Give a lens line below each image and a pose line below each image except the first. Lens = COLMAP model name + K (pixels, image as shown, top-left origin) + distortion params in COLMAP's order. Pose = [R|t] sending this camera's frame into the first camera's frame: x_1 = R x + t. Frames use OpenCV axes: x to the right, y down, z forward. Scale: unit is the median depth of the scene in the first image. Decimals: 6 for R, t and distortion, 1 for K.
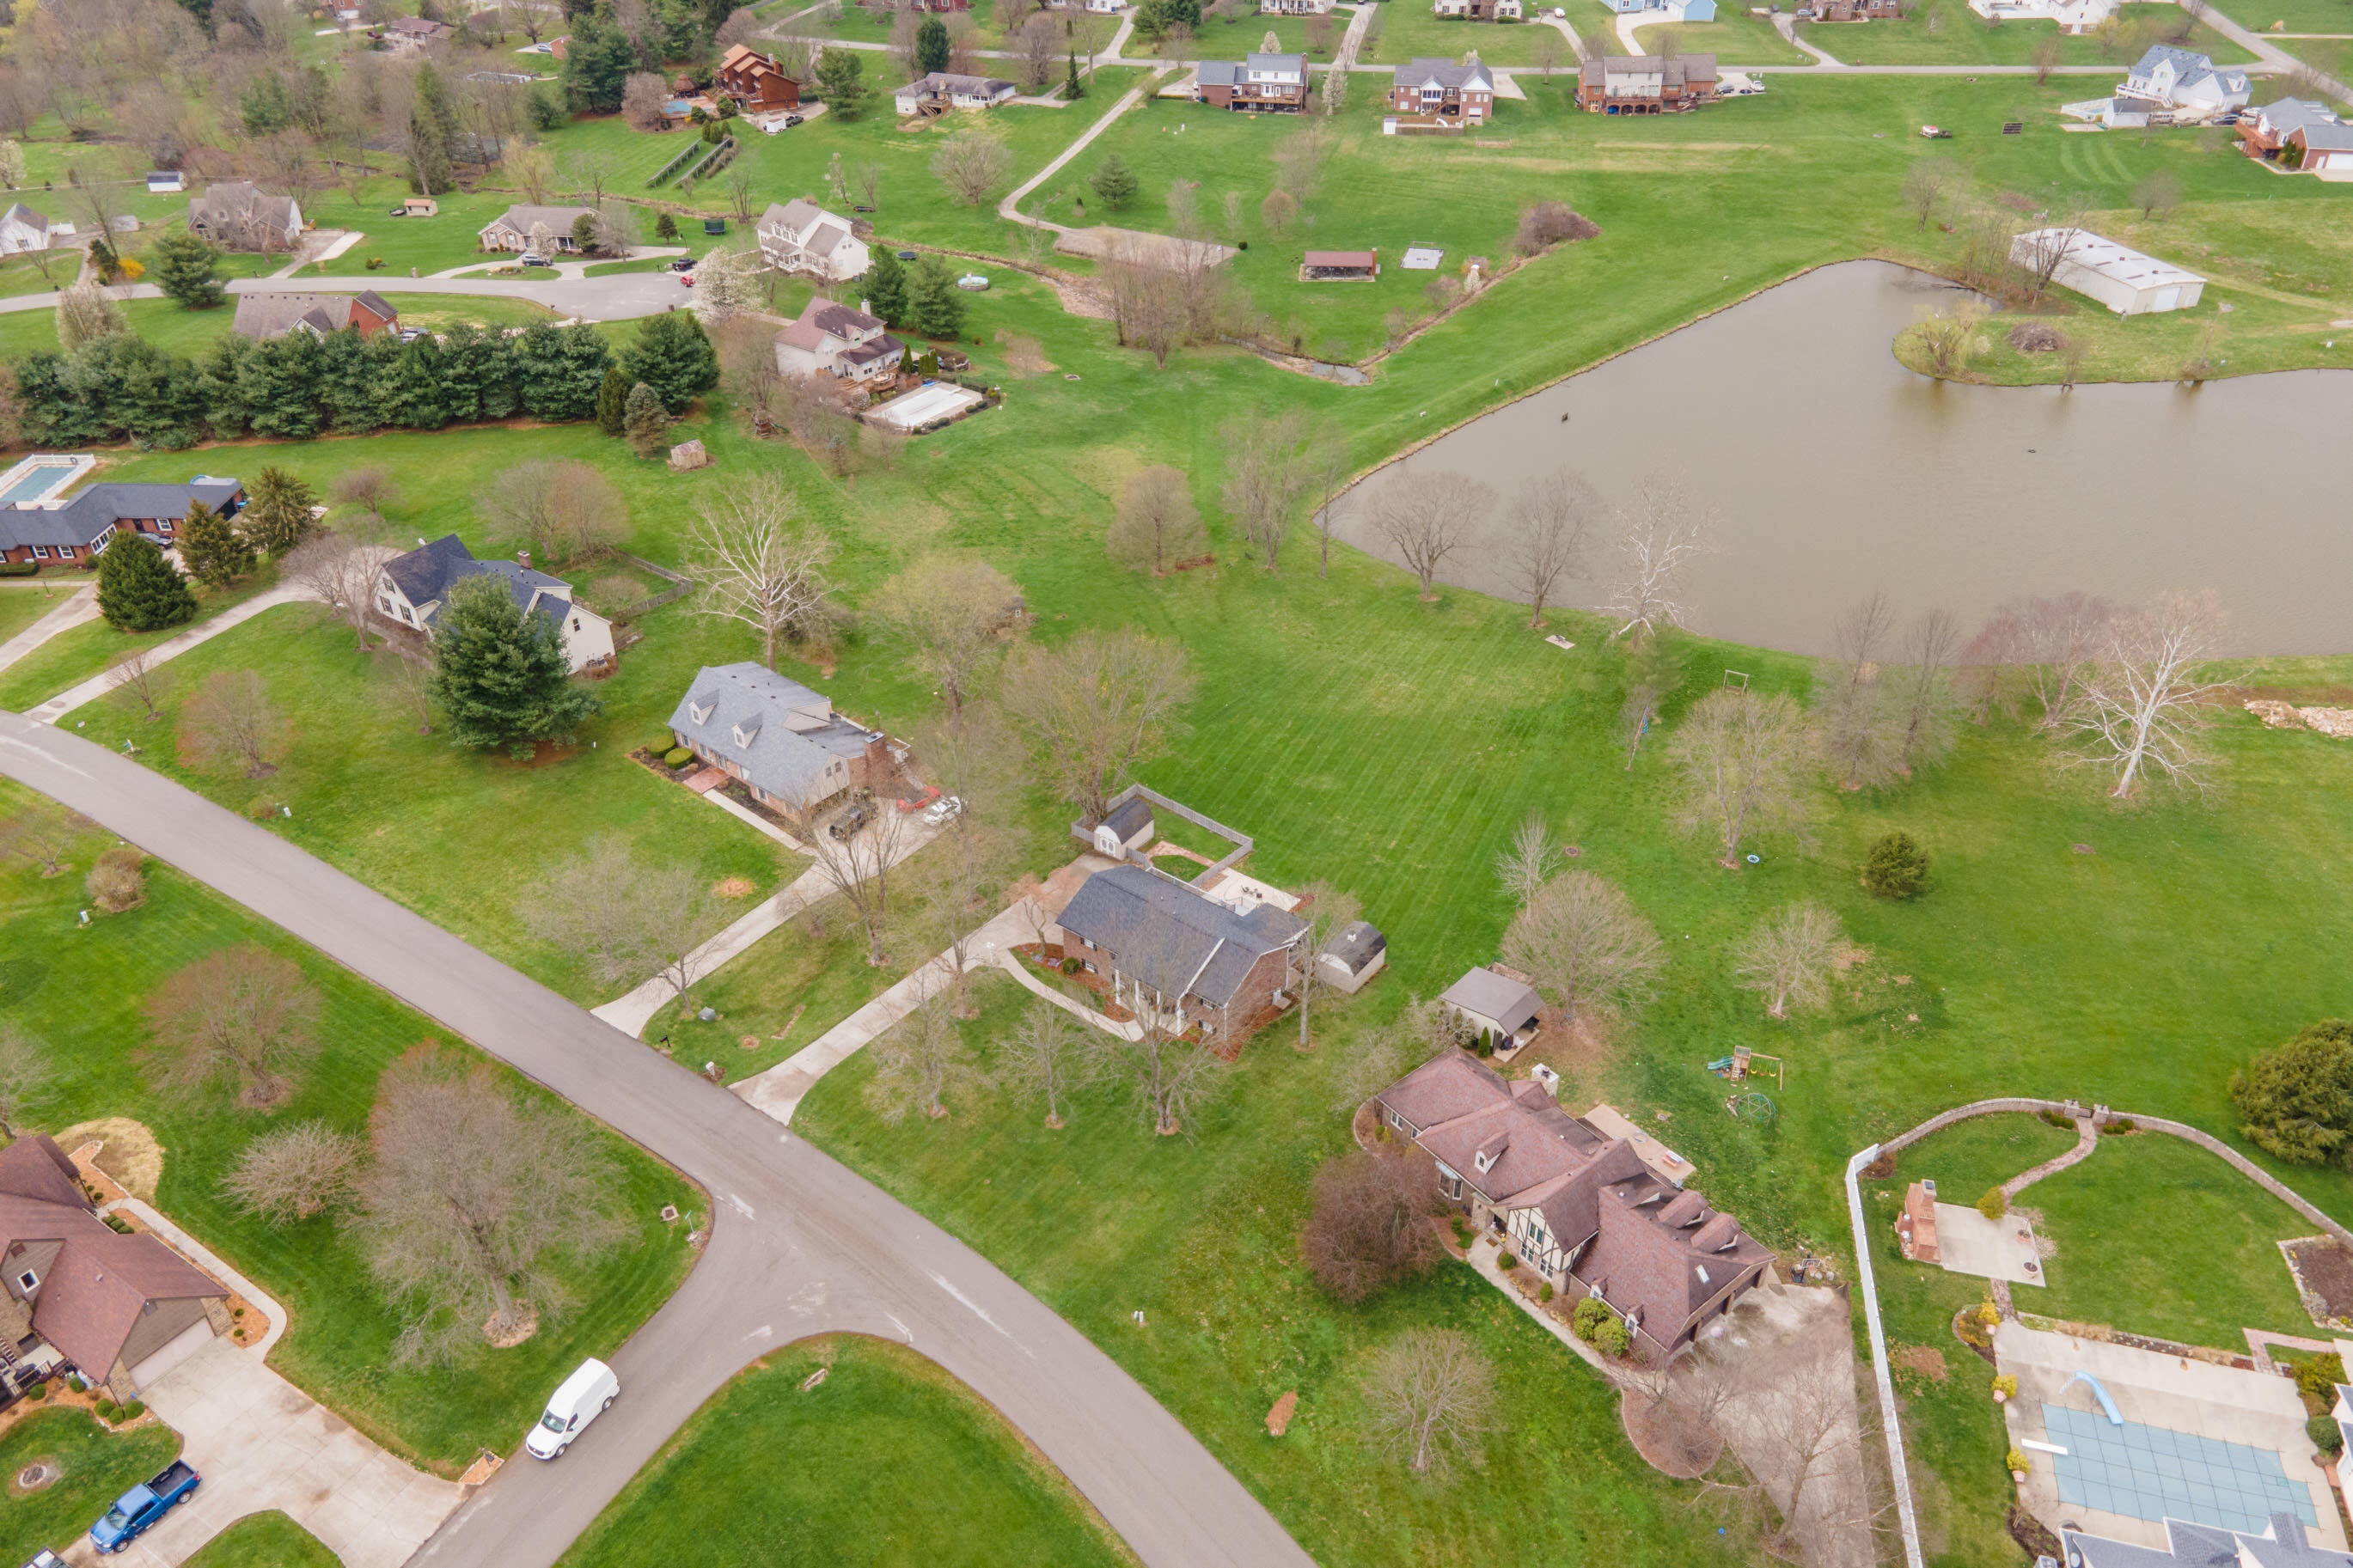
lens RADIAL K [[1729.5, 0, 1183.9], [0, 1729.5, 776.1], [0, 0, 1]] dist [0.009788, 0.062406]
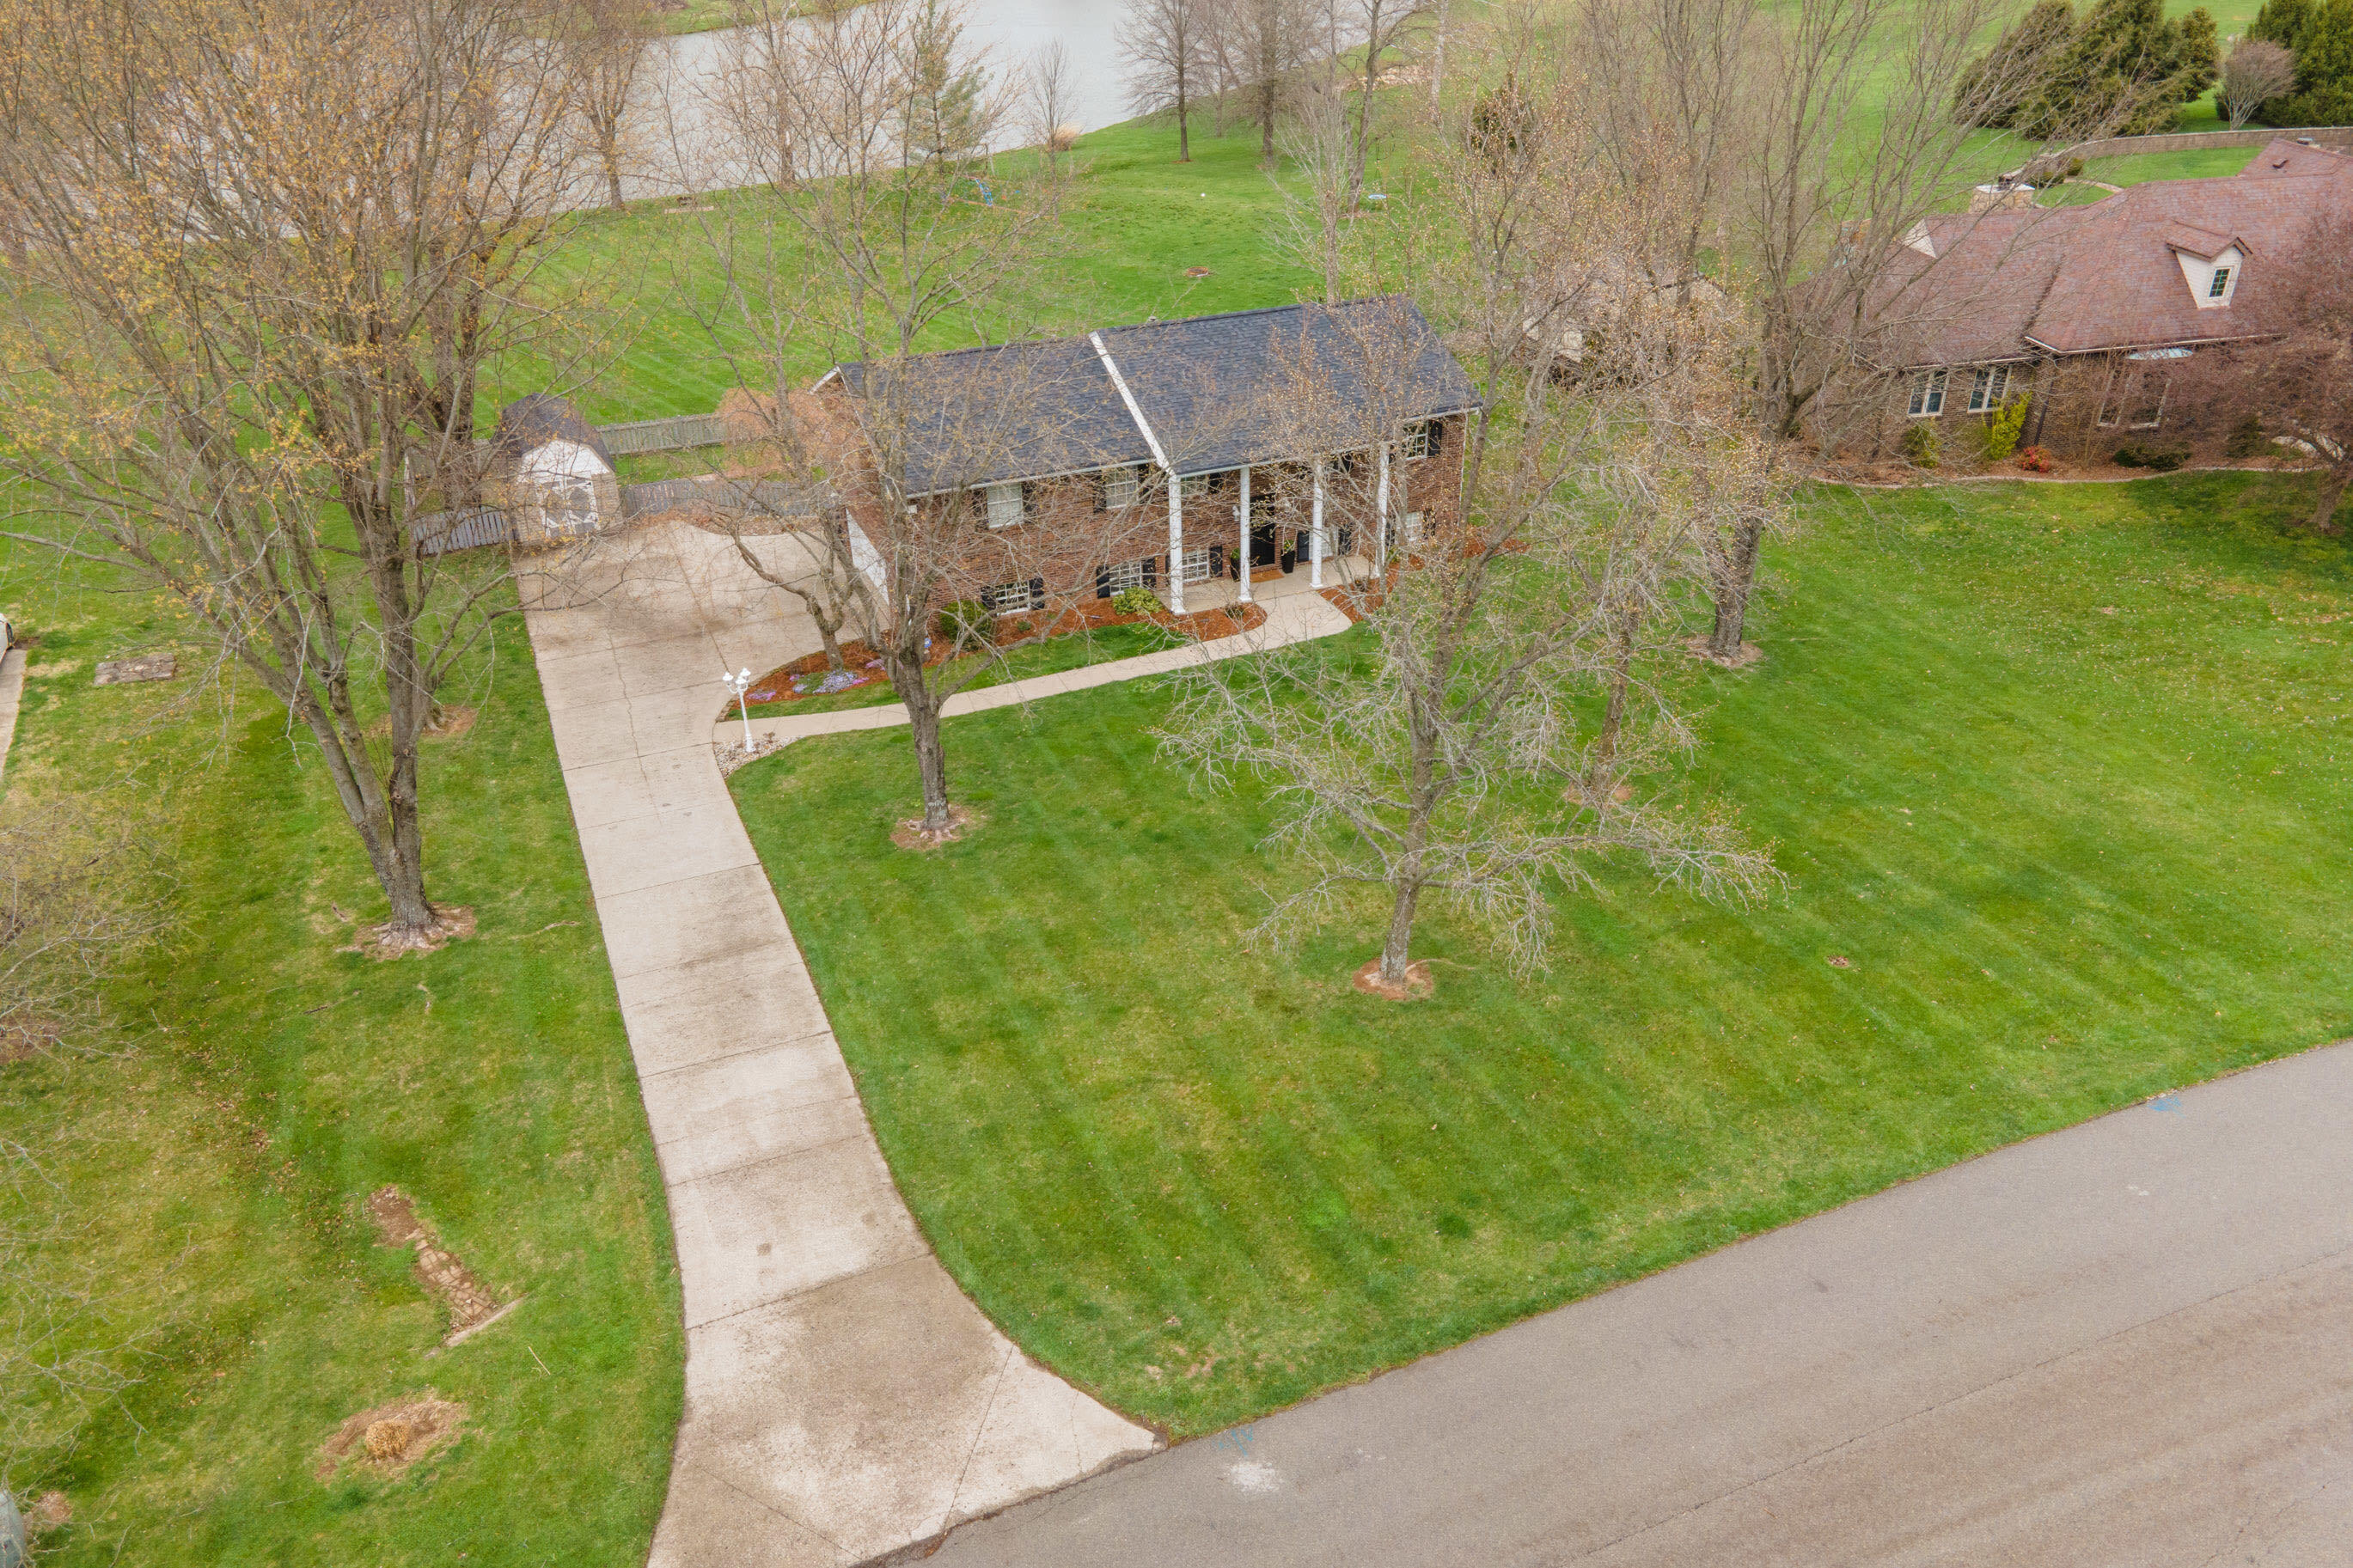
lens RADIAL K [[1729.5, 0, 1183.9], [0, 1729.5, 776.1], [0, 0, 1]] dist [0.009788, 0.062406]
pose [[0.494606, -0.425470, 0.757852, -0.280547], [0.499489, 0.852746, 0.152757, 0.098402], [-0.711249, 0.302984, 0.634291, 0.725007]]
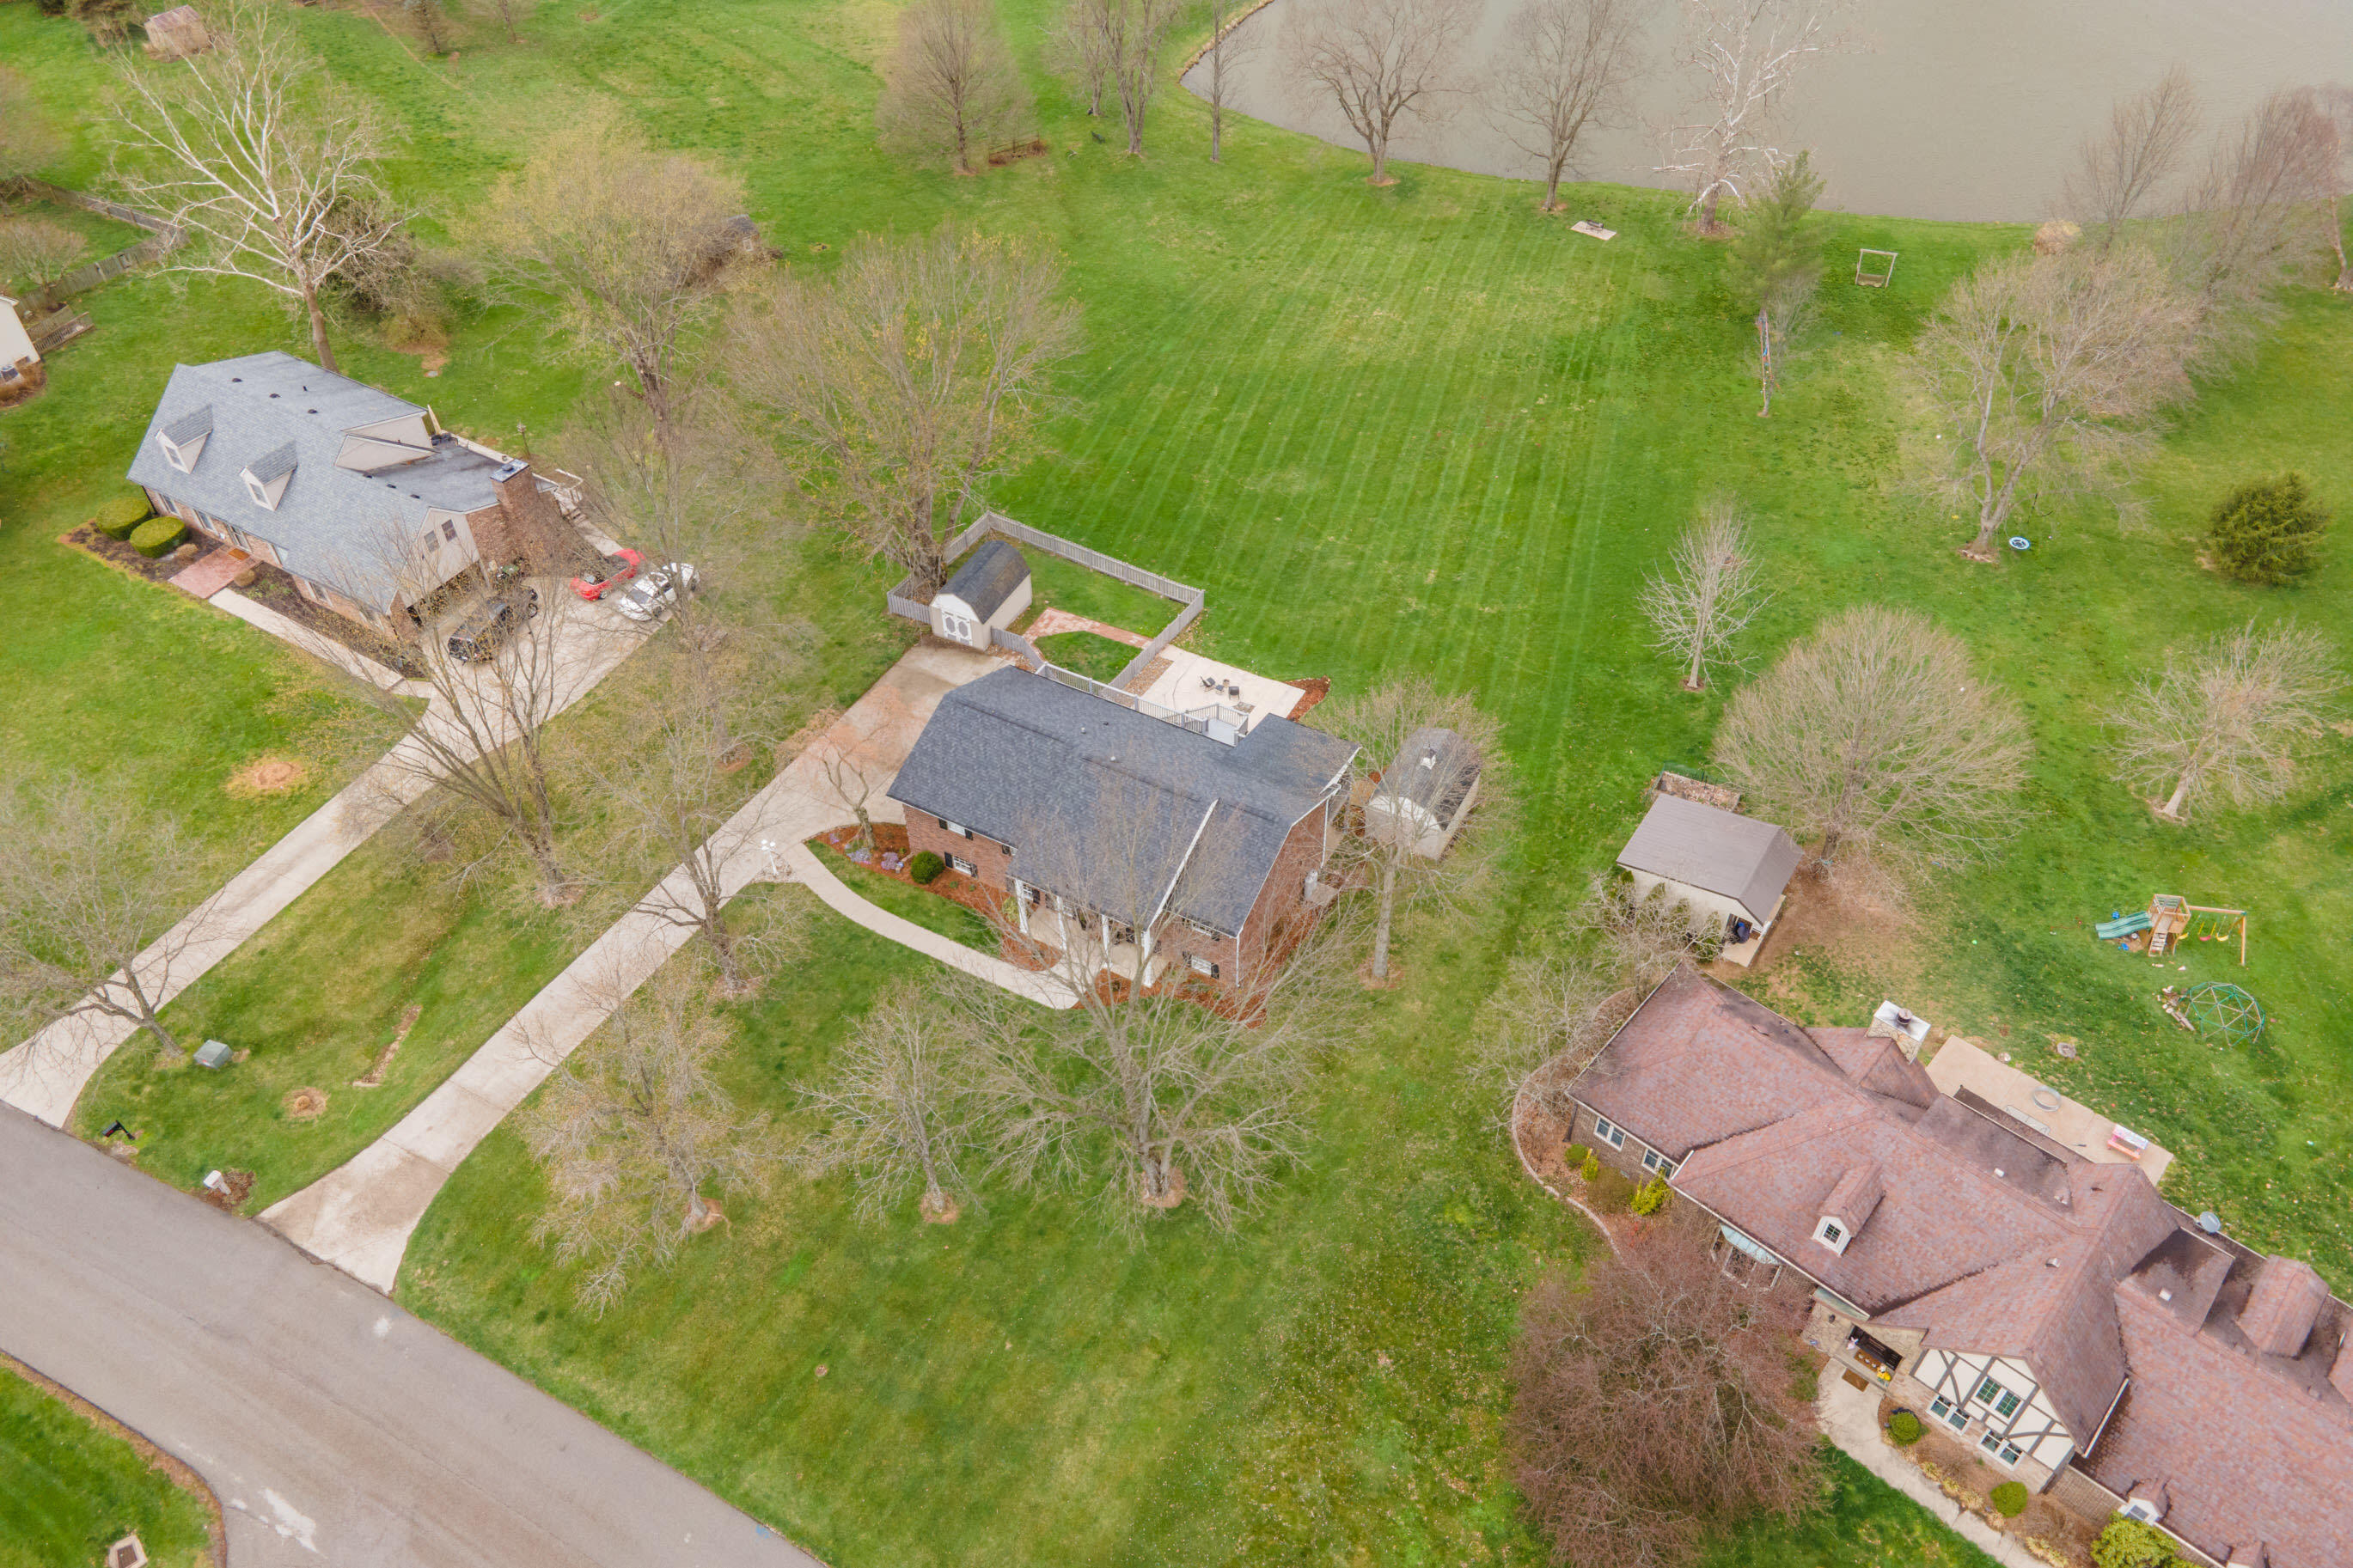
lens RADIAL K [[1729.5, 0, 1183.9], [0, 1729.5, 776.1], [0, 0, 1]] dist [0.009788, 0.062406]
pose [[0.988073, -0.108355, 0.109410, -0.038782], [0.087759, 0.980091, 0.178101, -0.006838], [-0.126530, -0.166375, 0.977911, 0.433523]]
